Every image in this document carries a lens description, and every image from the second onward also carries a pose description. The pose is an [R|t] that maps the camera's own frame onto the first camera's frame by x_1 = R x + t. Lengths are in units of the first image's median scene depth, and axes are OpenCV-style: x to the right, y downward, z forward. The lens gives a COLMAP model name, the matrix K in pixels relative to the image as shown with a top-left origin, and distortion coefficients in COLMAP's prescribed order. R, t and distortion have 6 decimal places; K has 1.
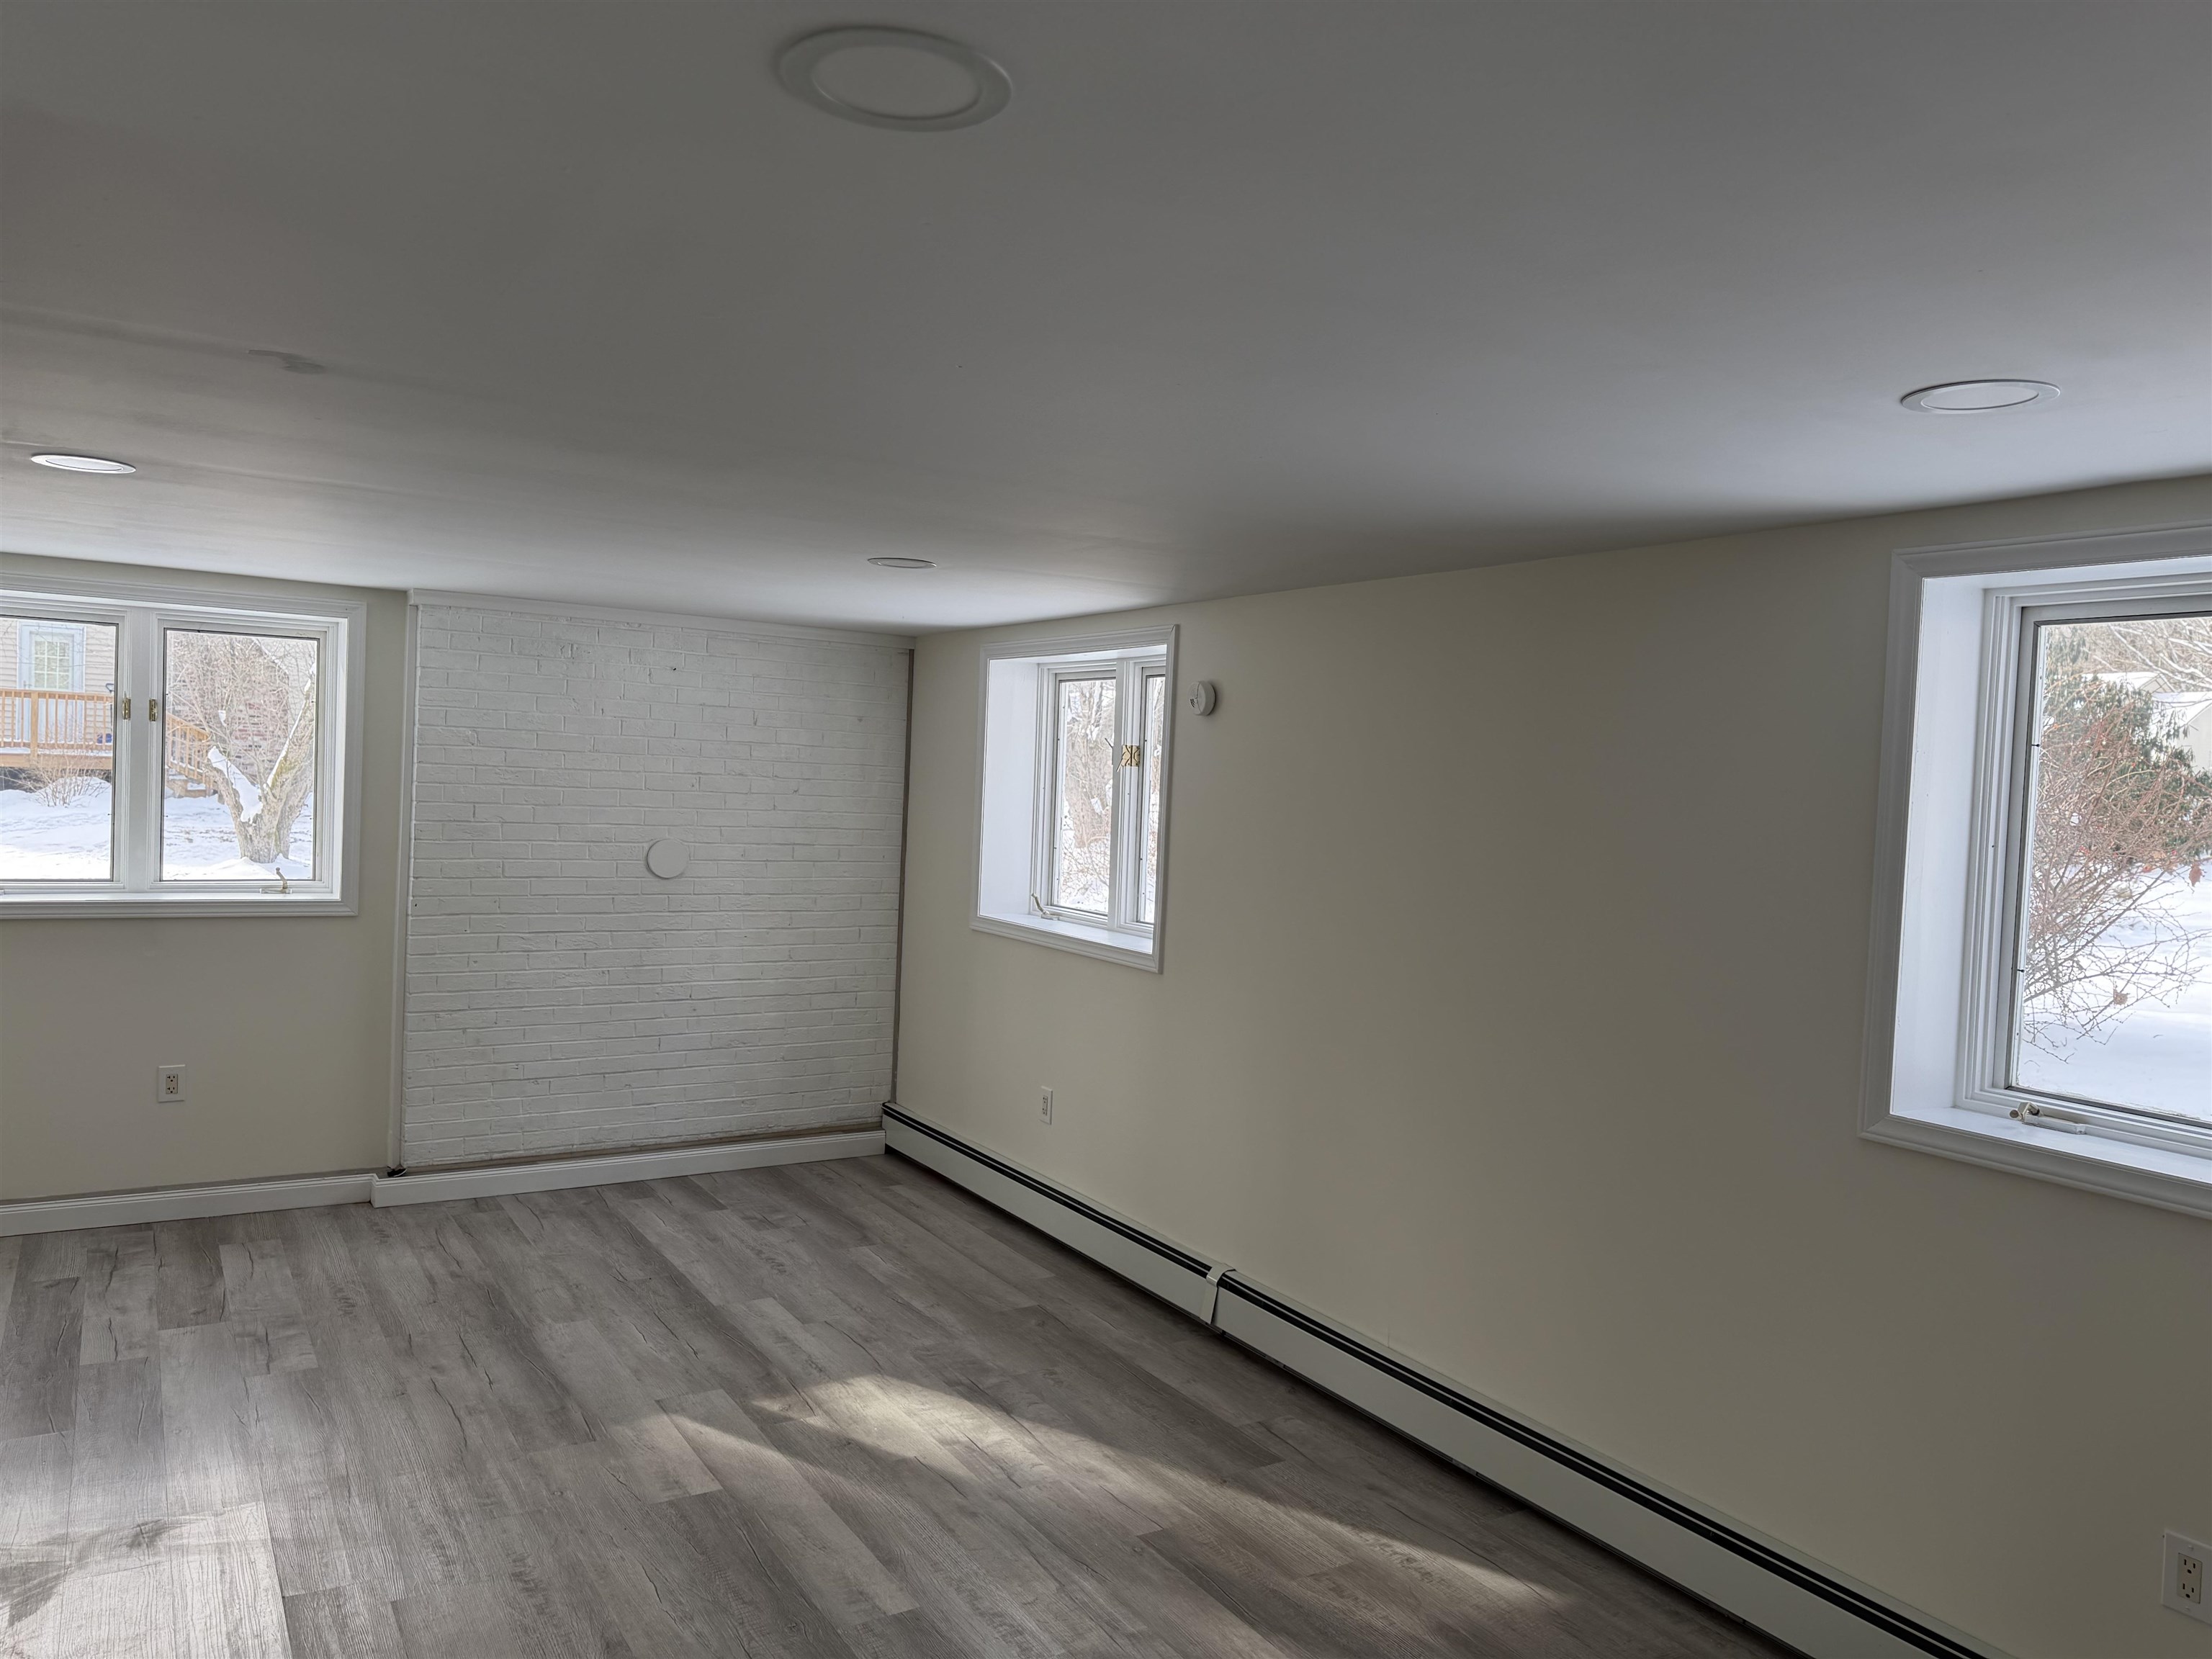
lens RADIAL K [[1557.8, 0, 1100.8], [0, 1557.8, 821.2], [0, 0, 1]] dist [0.111927, -0.136245]
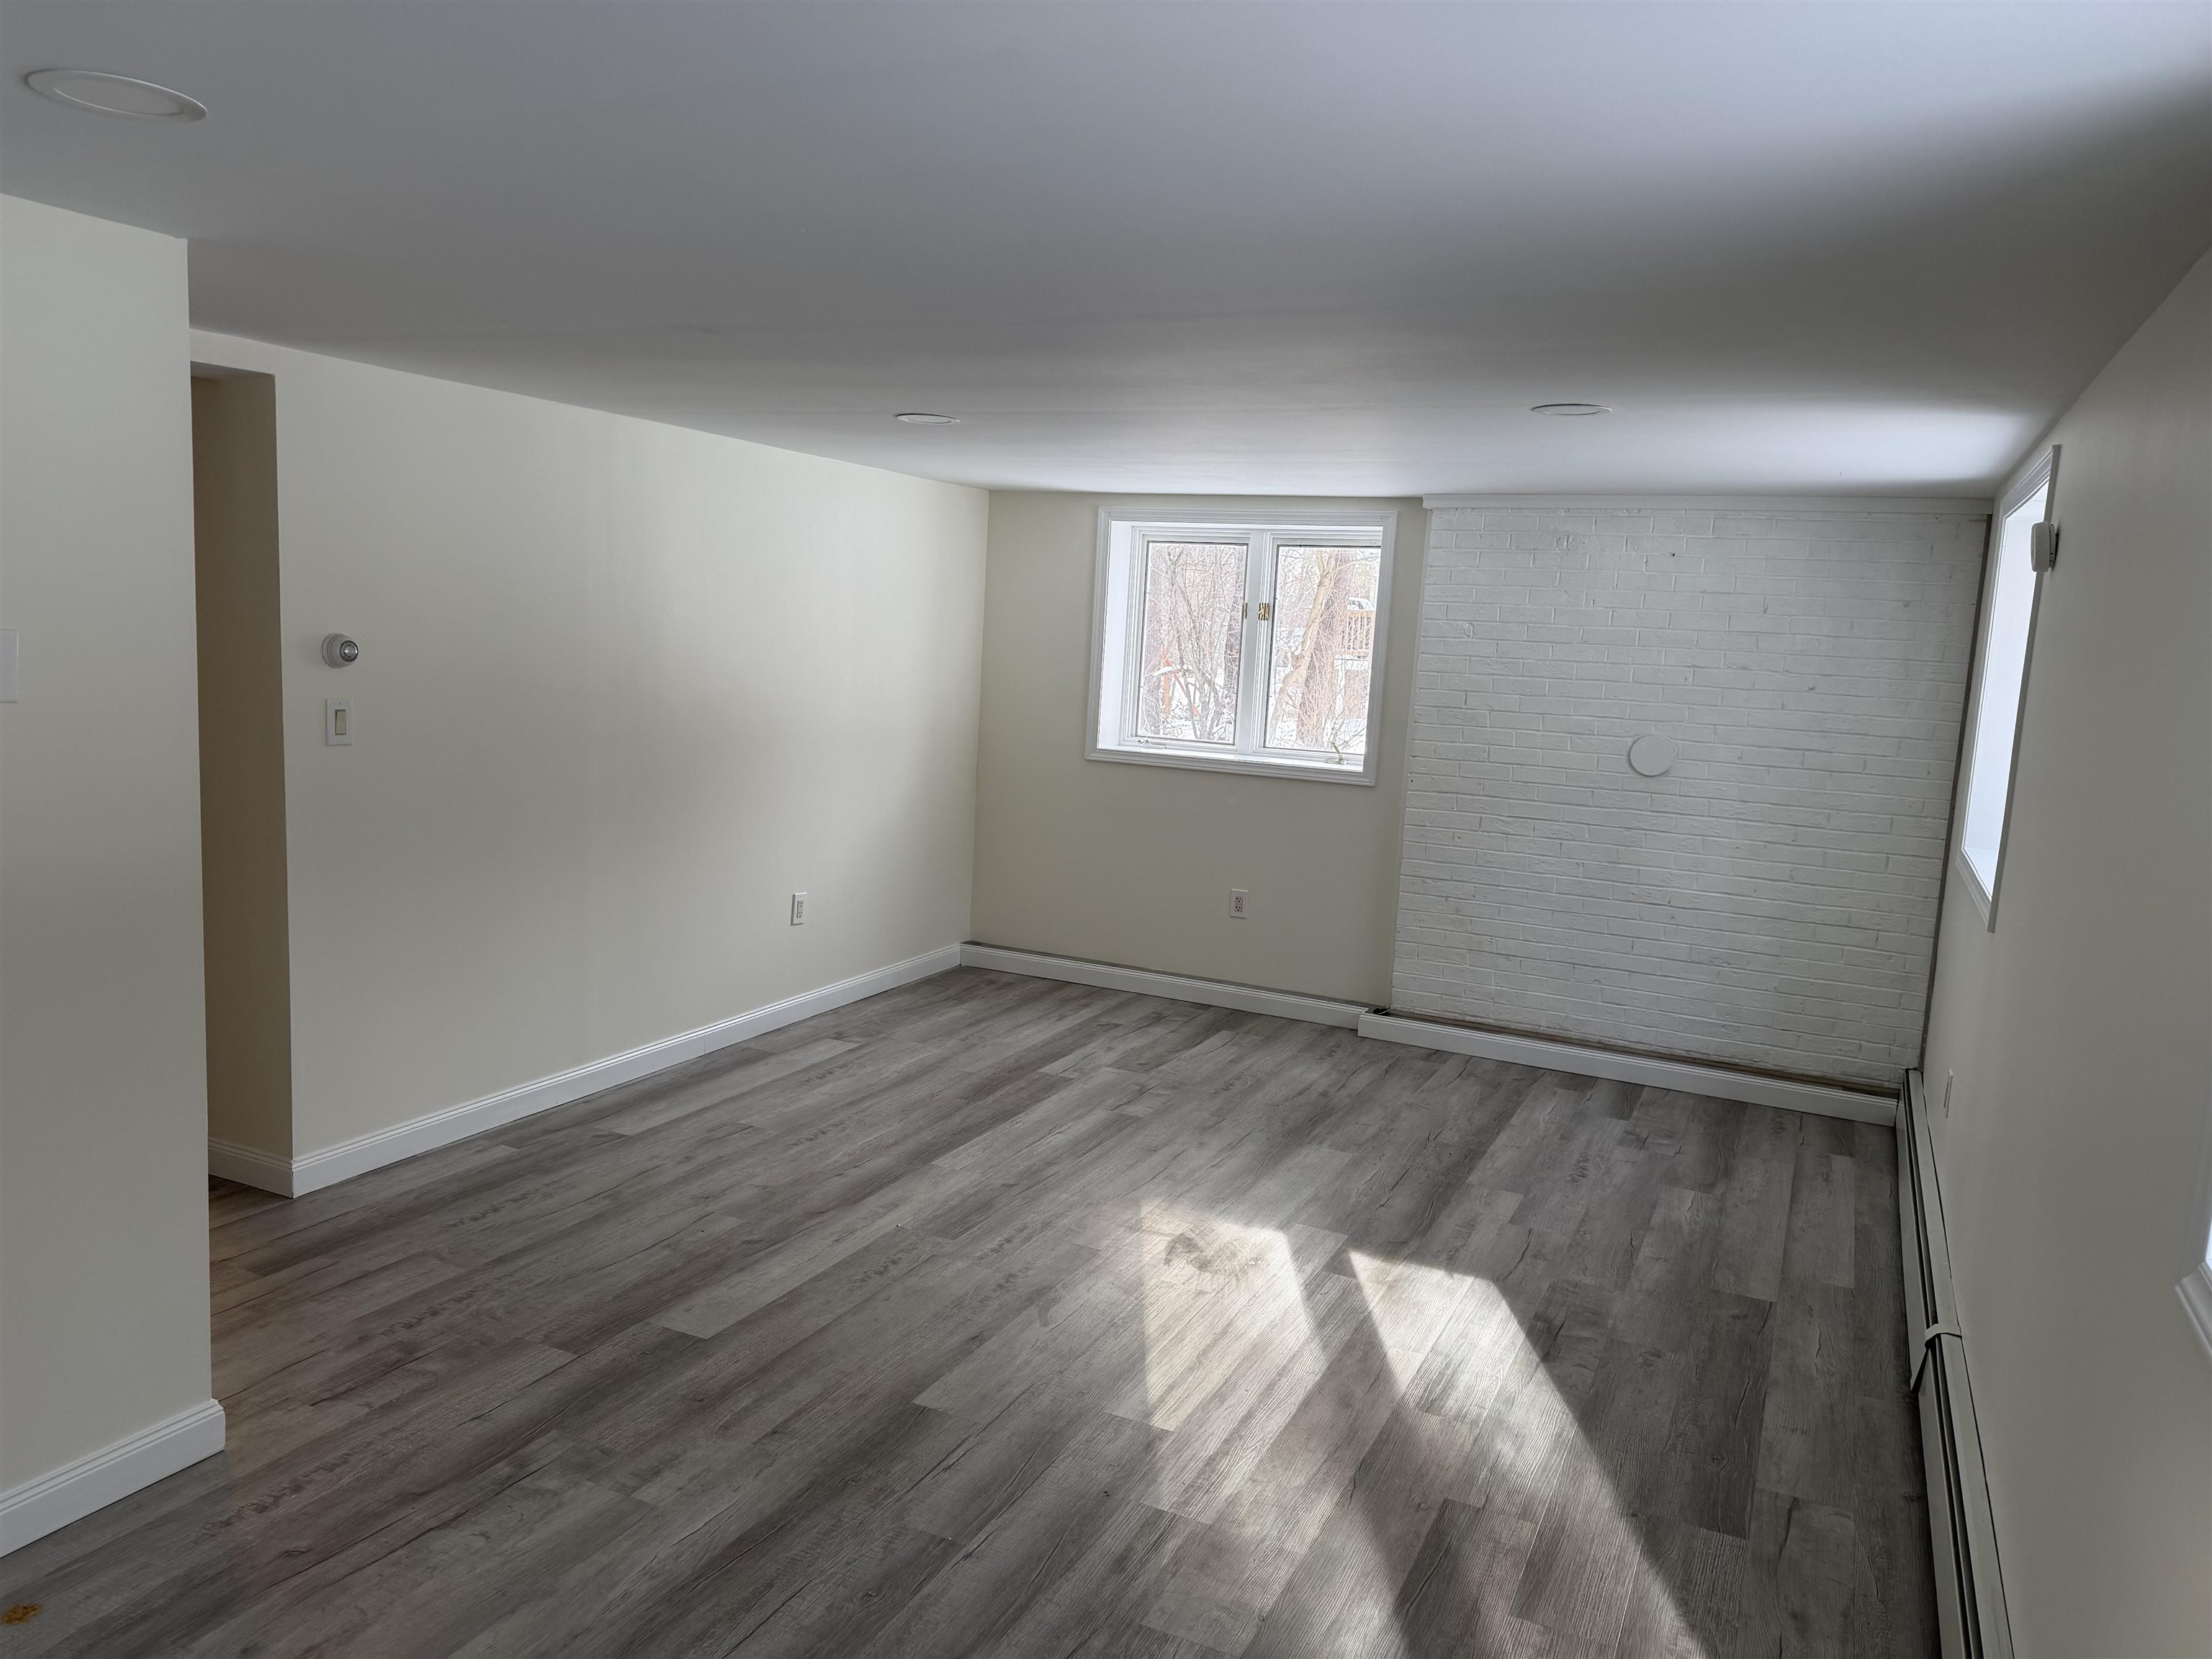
lens RADIAL K [[1557.8, 0, 1100.8], [0, 1557.8, 821.2], [0, 0, 1]] dist [0.111927, -0.136245]
pose [[0.538949, 0.090556, -0.837456, 0.423067], [-0.053162, 0.995879, 0.073474, 0.013224], [0.840659, 0.004922, 0.541543, 0.237844]]
